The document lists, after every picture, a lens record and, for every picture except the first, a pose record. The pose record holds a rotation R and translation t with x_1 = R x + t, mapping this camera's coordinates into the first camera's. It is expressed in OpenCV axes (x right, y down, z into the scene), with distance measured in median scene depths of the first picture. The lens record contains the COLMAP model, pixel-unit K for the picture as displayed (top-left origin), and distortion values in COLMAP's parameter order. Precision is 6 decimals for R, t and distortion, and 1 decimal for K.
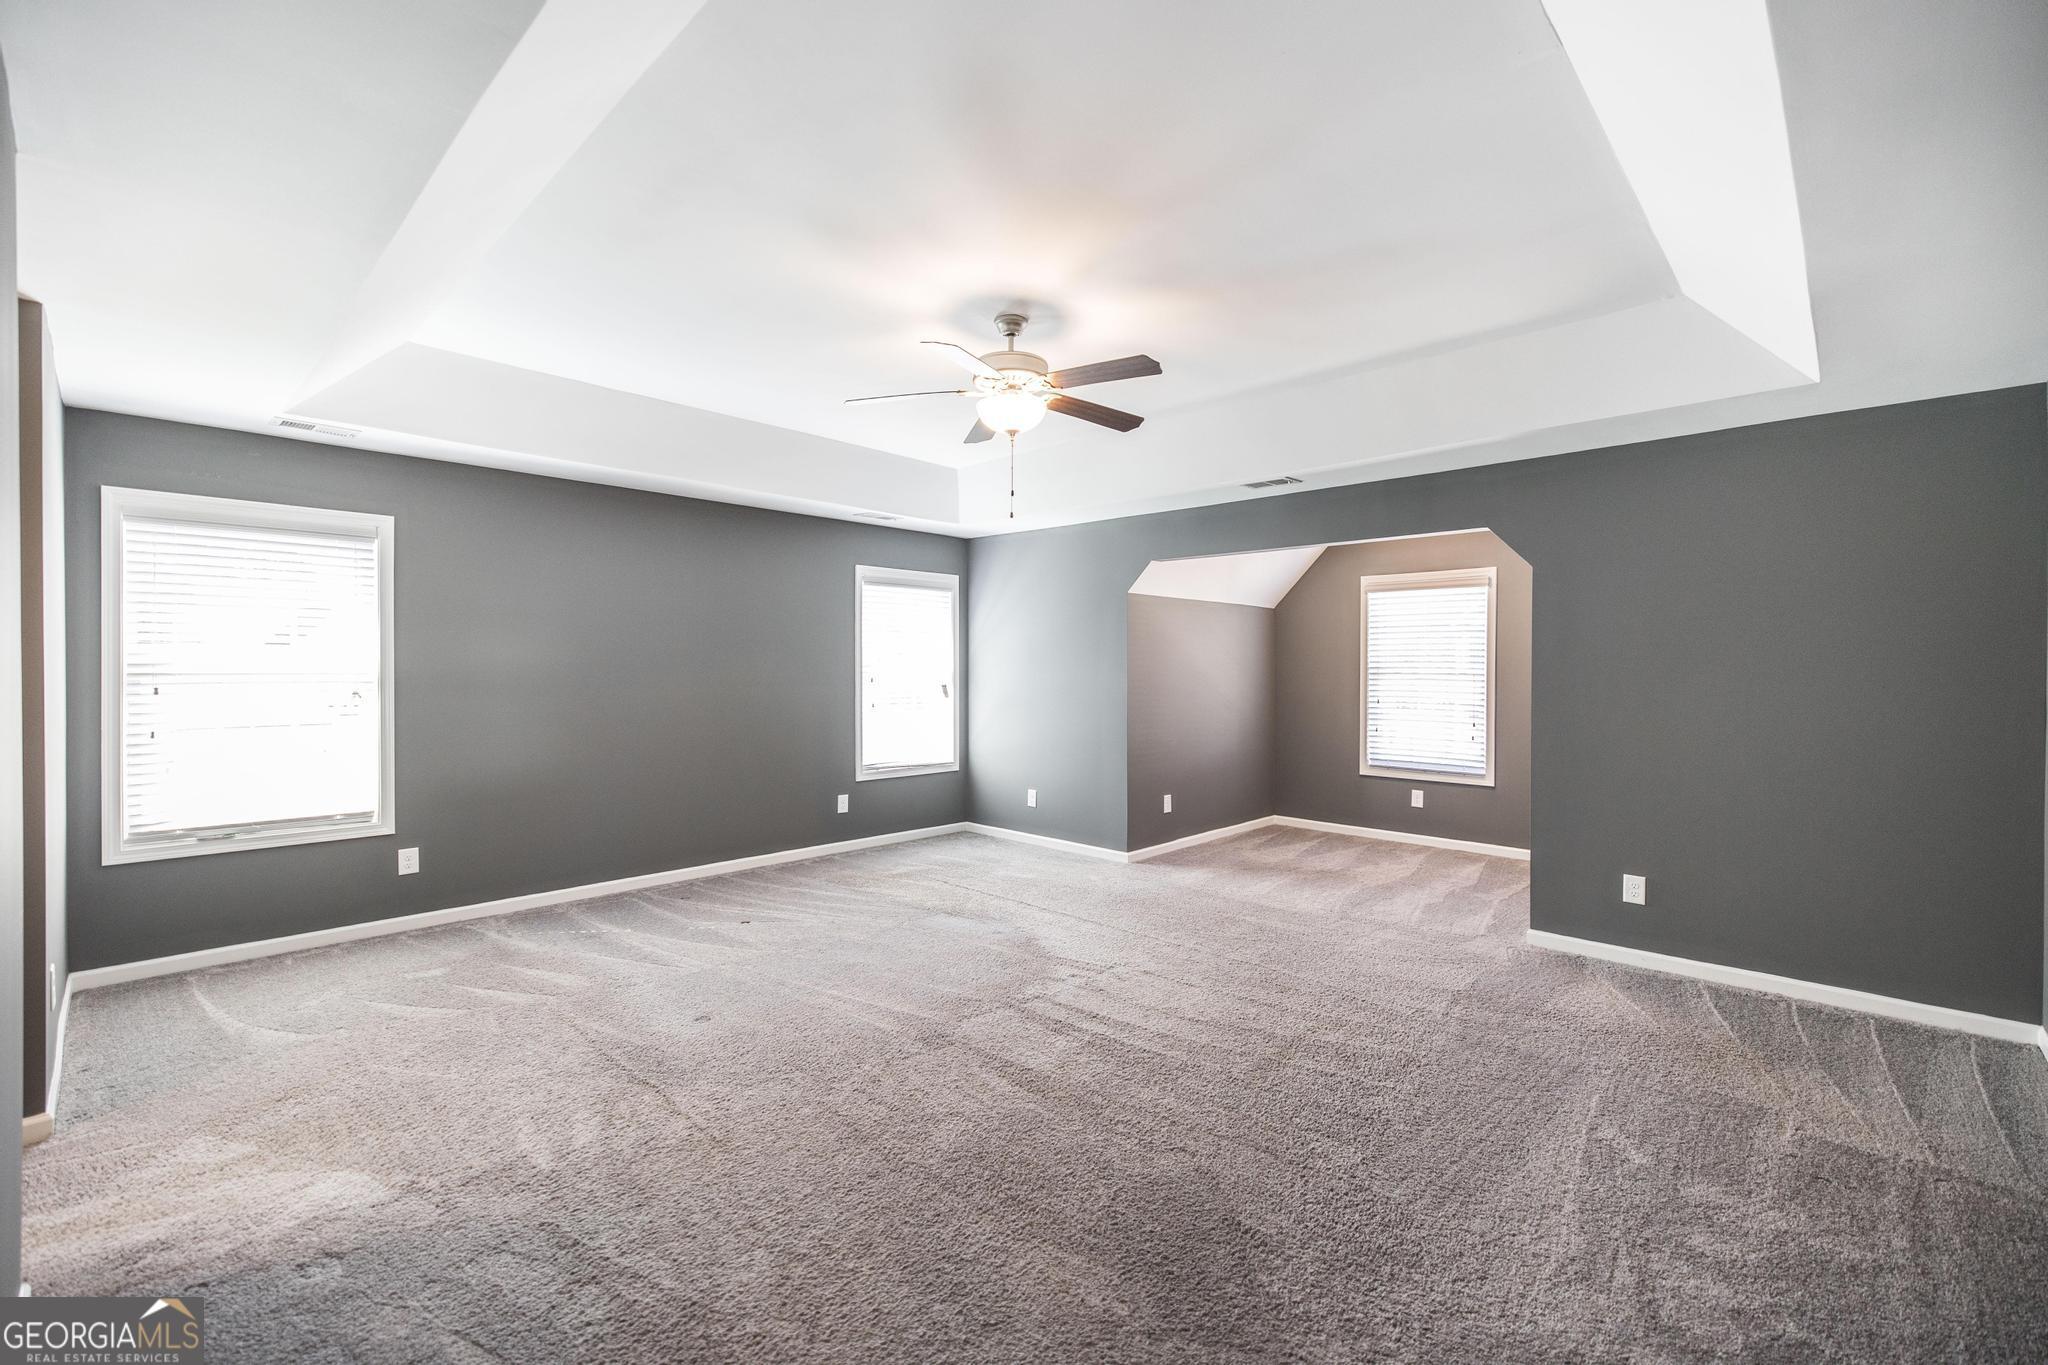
lens RADIAL K [[865.7, 0, 1030.9], [0, 865.7, 679.8], [0, 0, 1]] dist [0.001815, 0.000139]
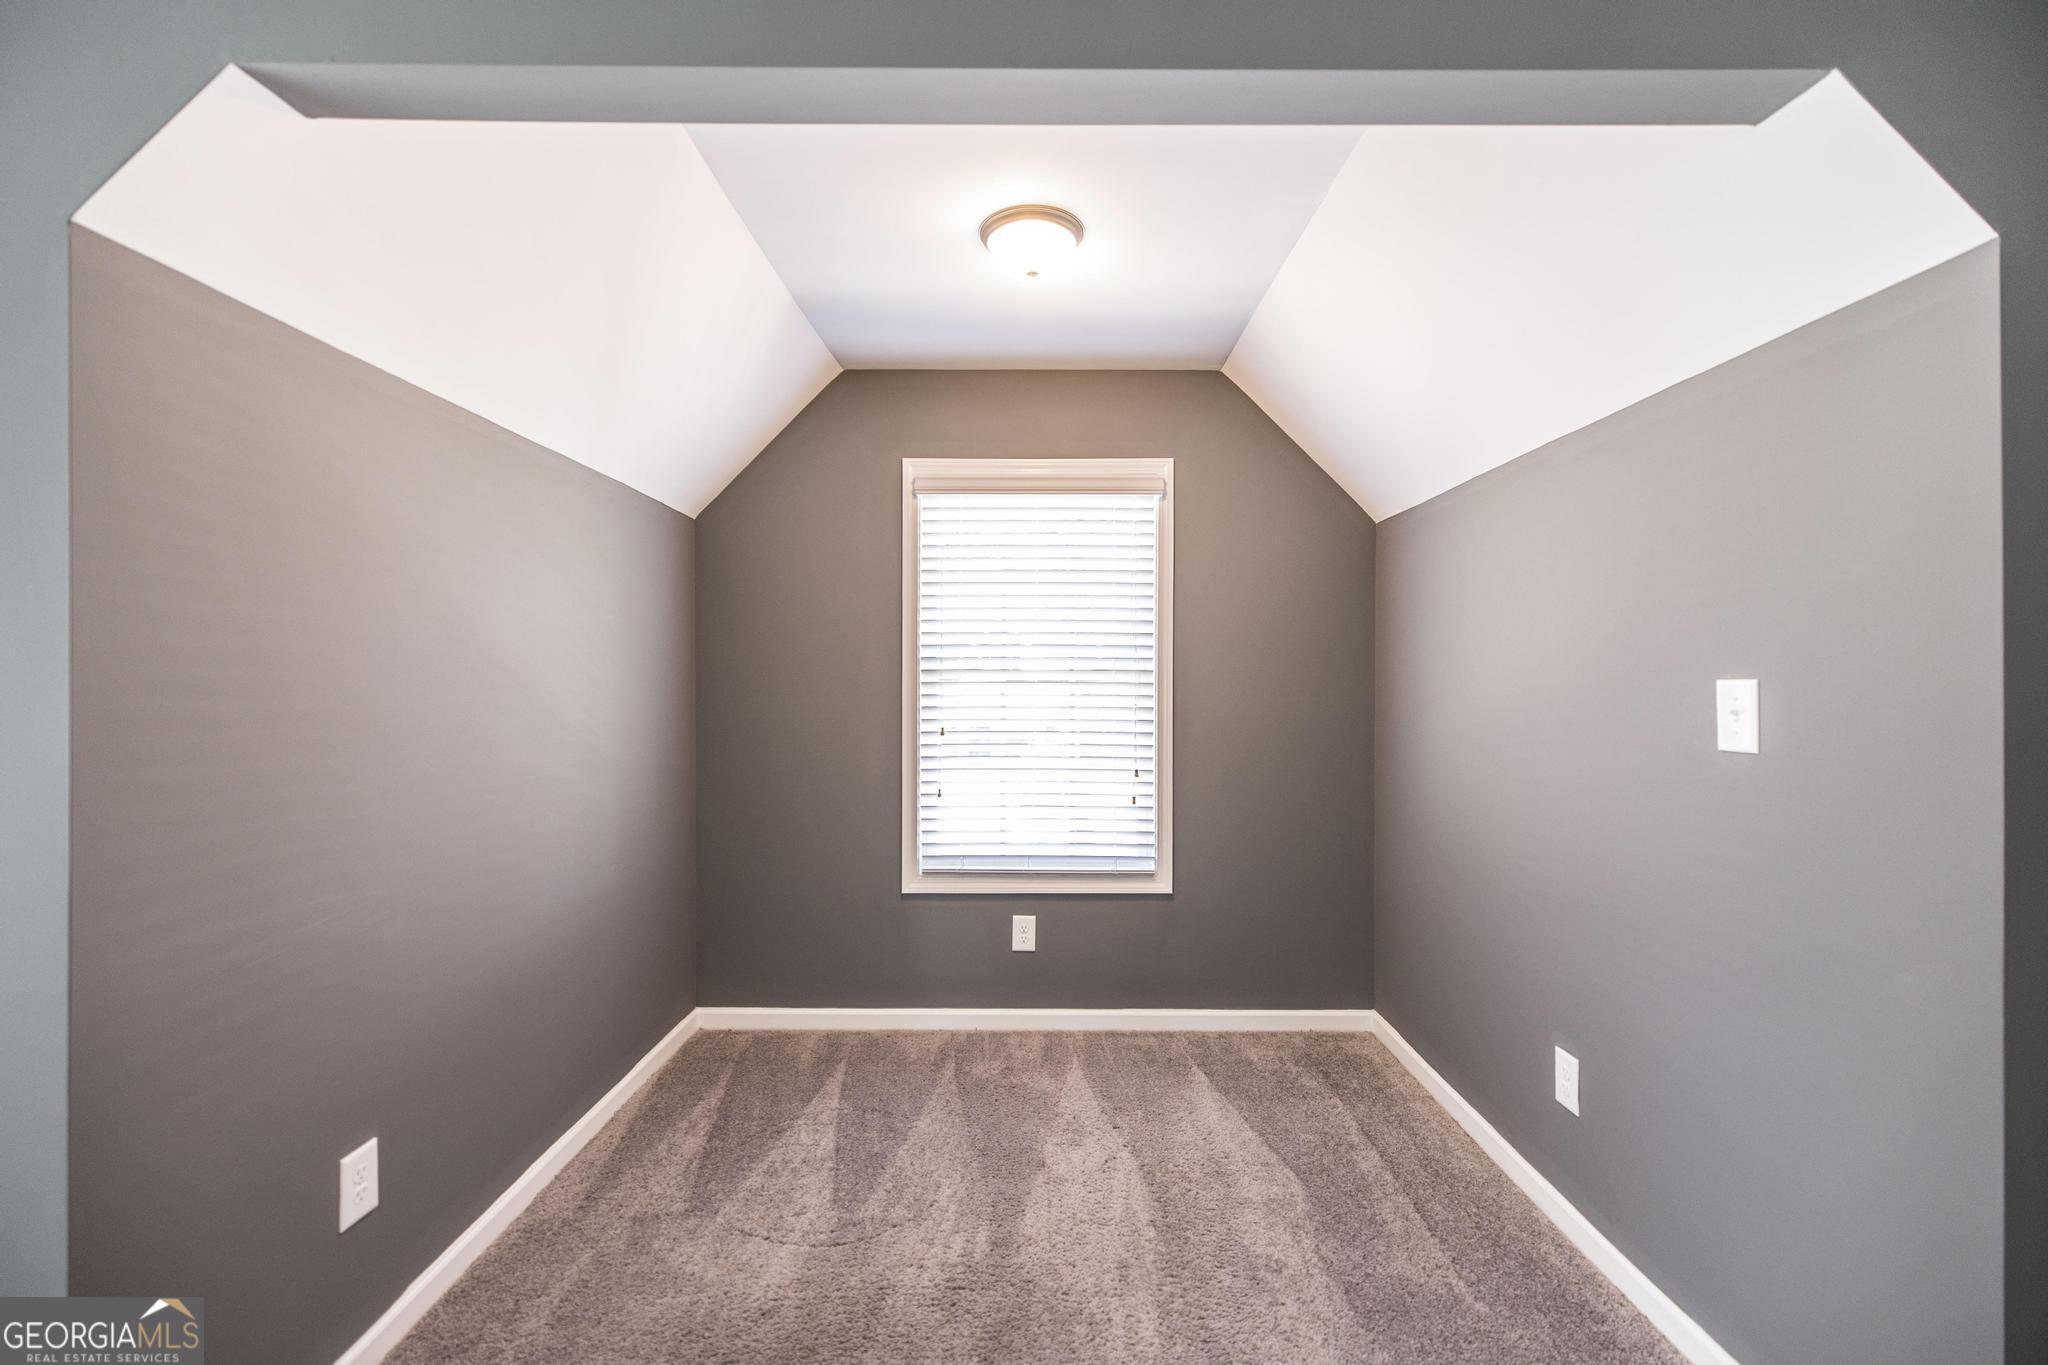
lens RADIAL K [[865.7, 0, 1023.9], [0, 865.7, 691.4], [0, 0, 1]] dist [0.001815, 0.000139]
pose [[0.719053, 0.007300, 0.694917, 0.111833], [0.013681, 0.999602, -0.024657, 0.015721], [-0.694821, 0.027236, 0.718667, 0.636997]]
